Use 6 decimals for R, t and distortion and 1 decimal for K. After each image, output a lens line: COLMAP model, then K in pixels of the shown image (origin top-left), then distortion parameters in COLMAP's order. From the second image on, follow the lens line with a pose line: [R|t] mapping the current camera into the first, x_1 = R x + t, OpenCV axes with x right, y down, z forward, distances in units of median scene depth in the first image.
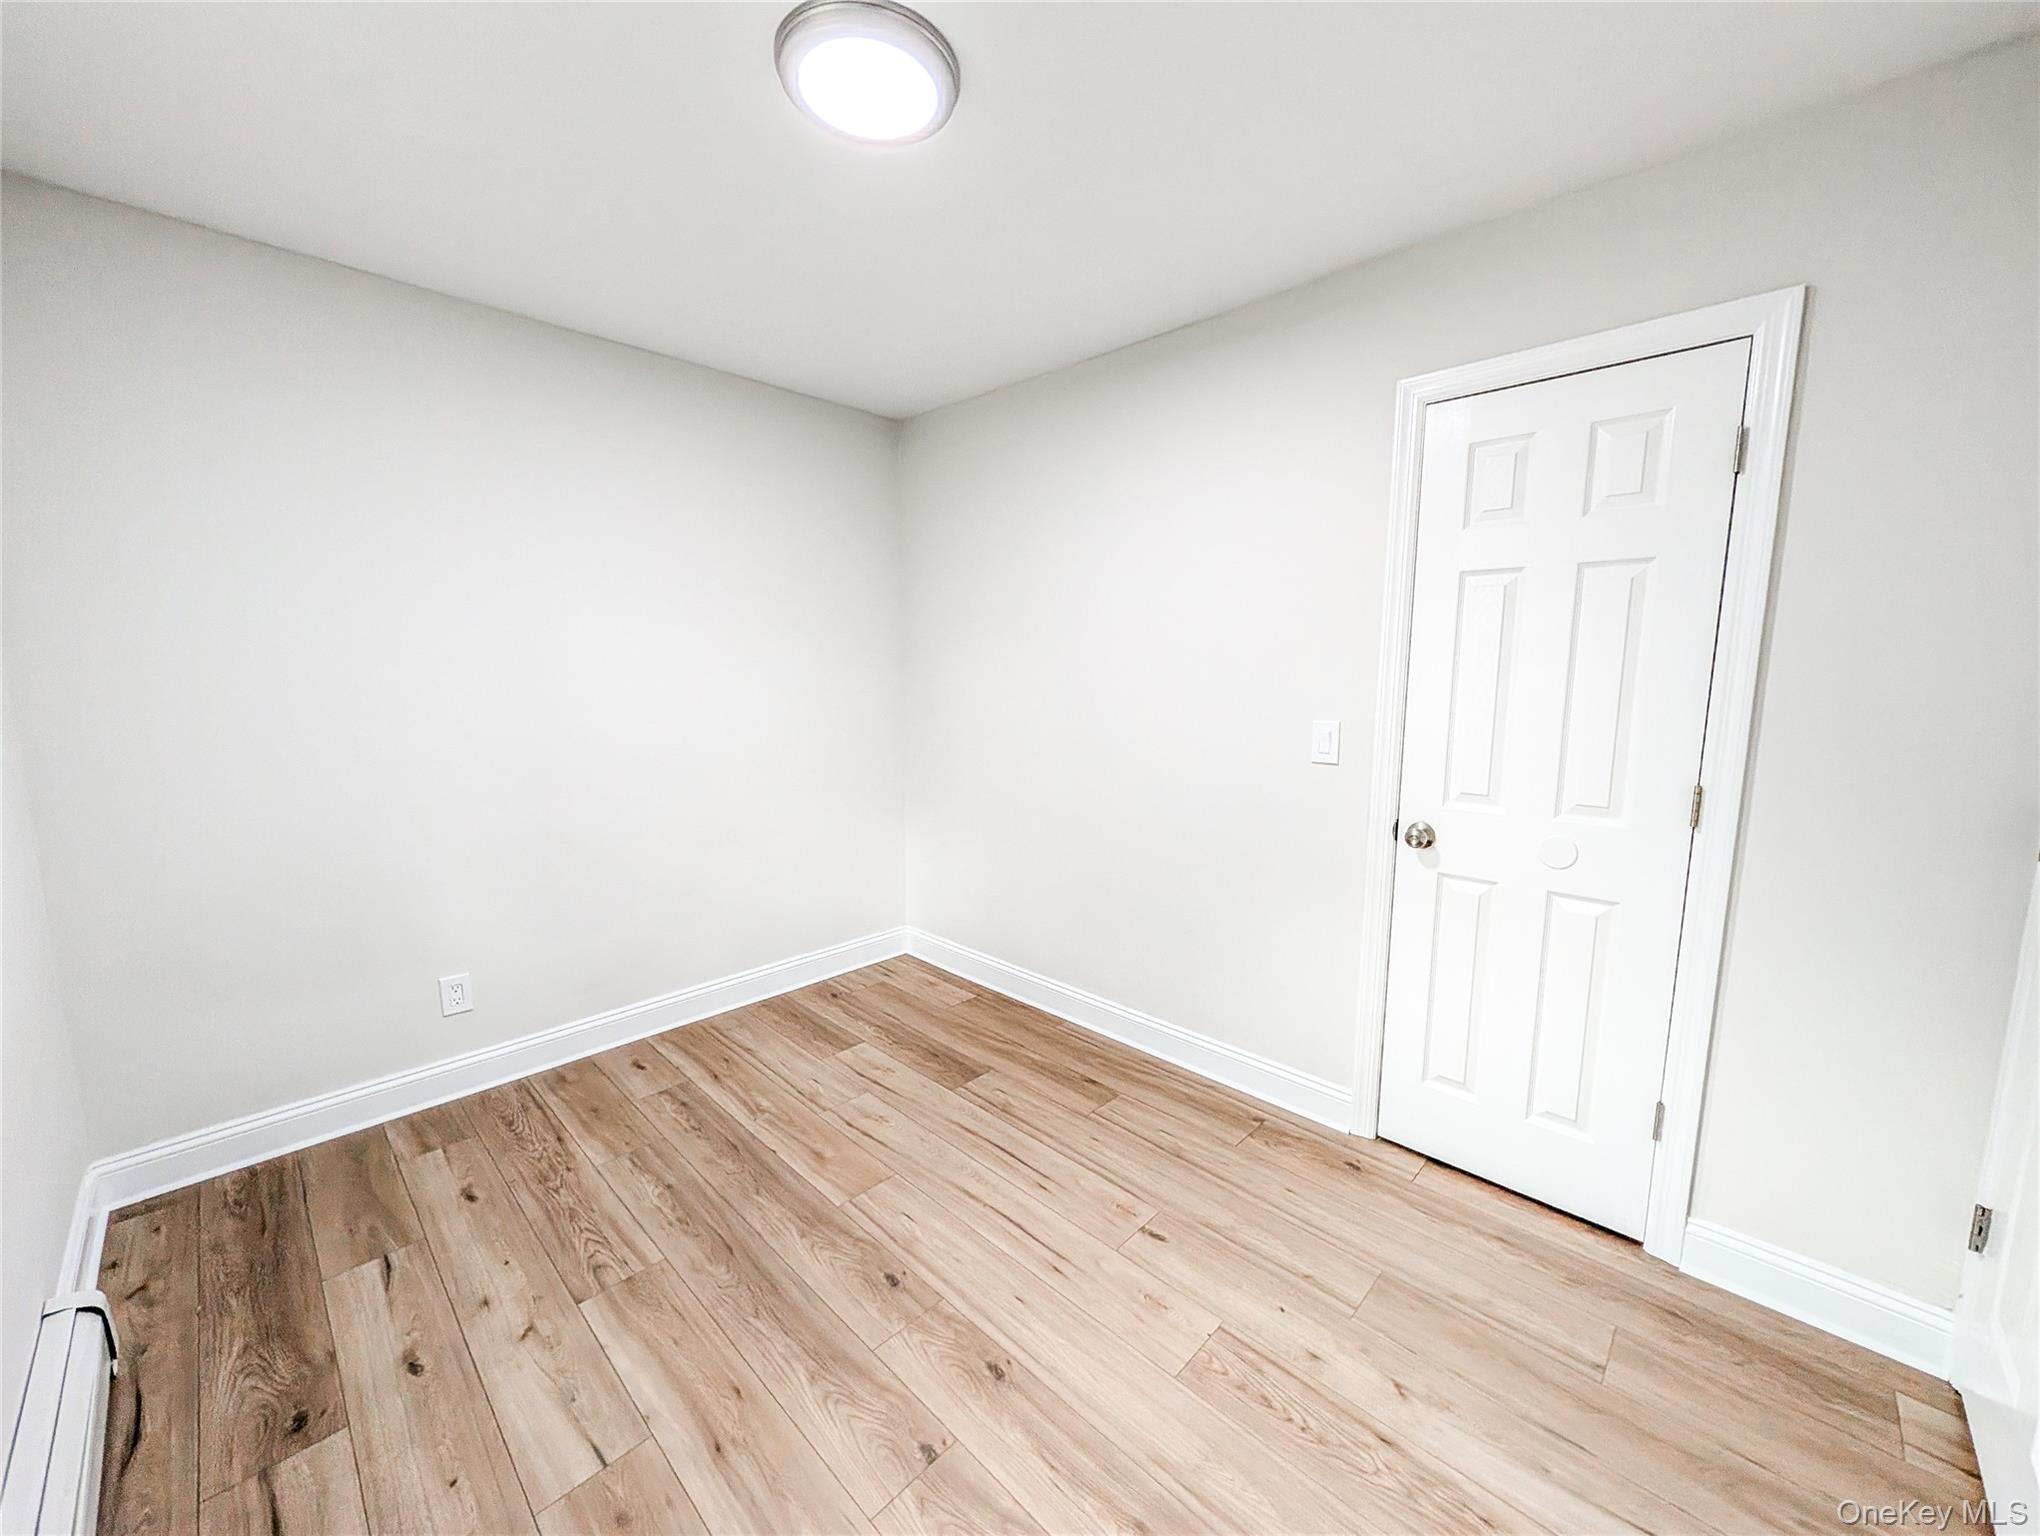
lens RADIAL K [[789.2, 0, 1026.2], [0, 789.2, 765.0], [0, 0, 1]] dist [-0.002880, 0.001450]
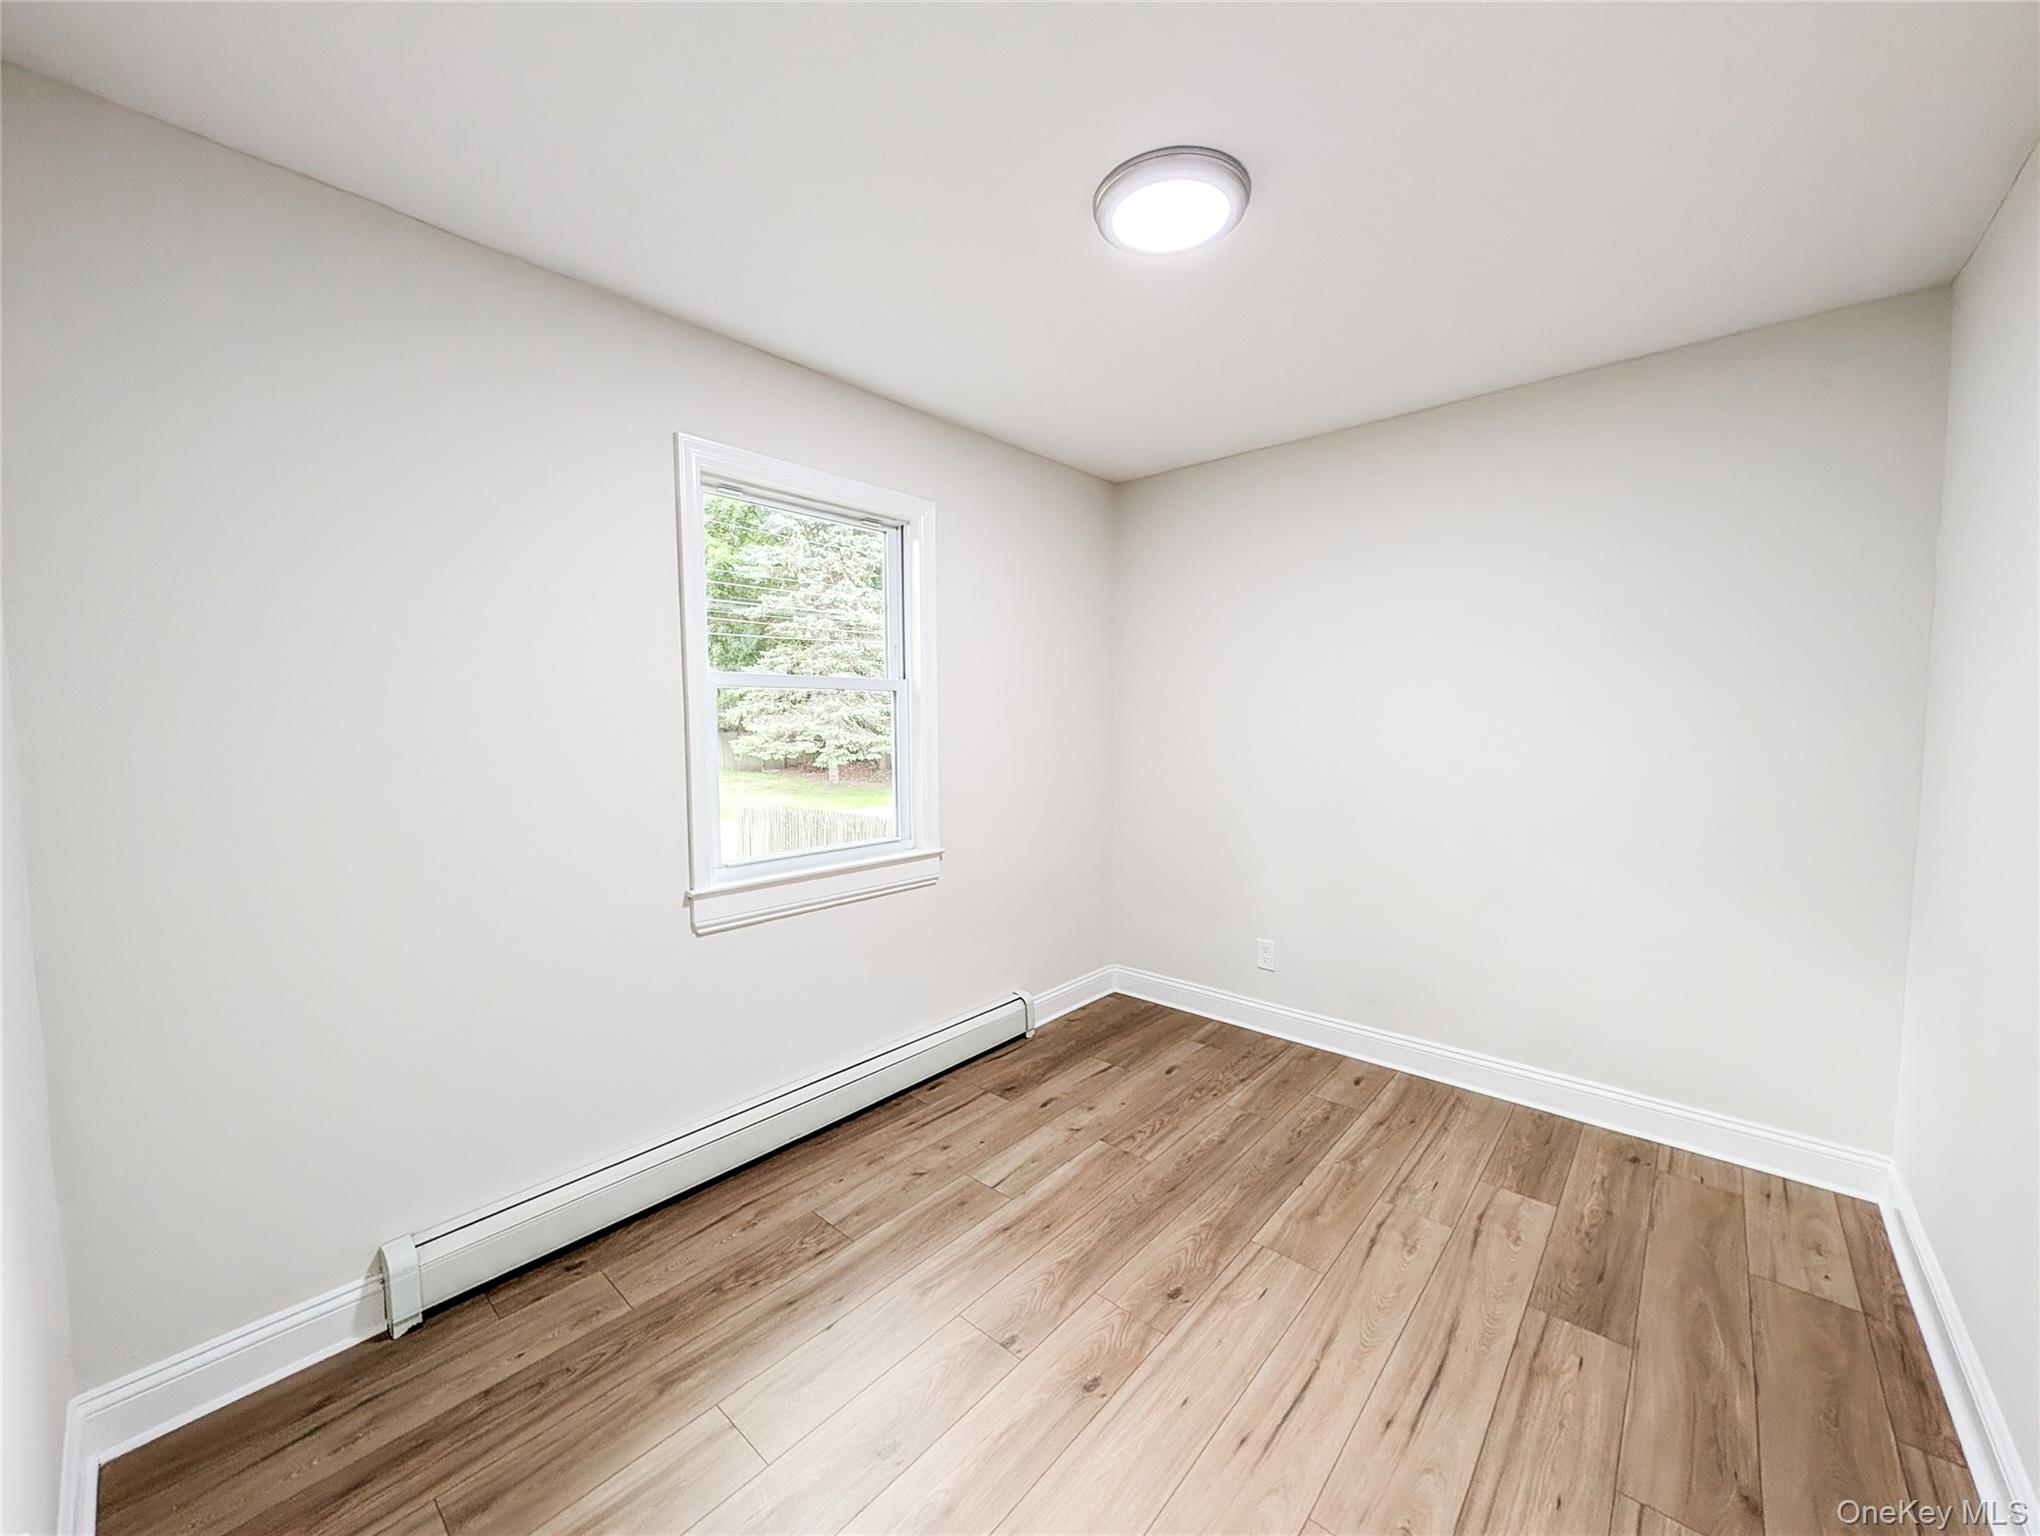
lens RADIAL K [[789.2, 0, 1010.8], [0, 789.2, 775.7], [0, 0, 1]] dist [-0.002880, 0.001450]
pose [[0.031289, 0.068601, -0.997153, 0.677939], [-0.126967, 0.989833, 0.064114, -0.050057], [0.991413, 0.124600, 0.039681, 0.552507]]
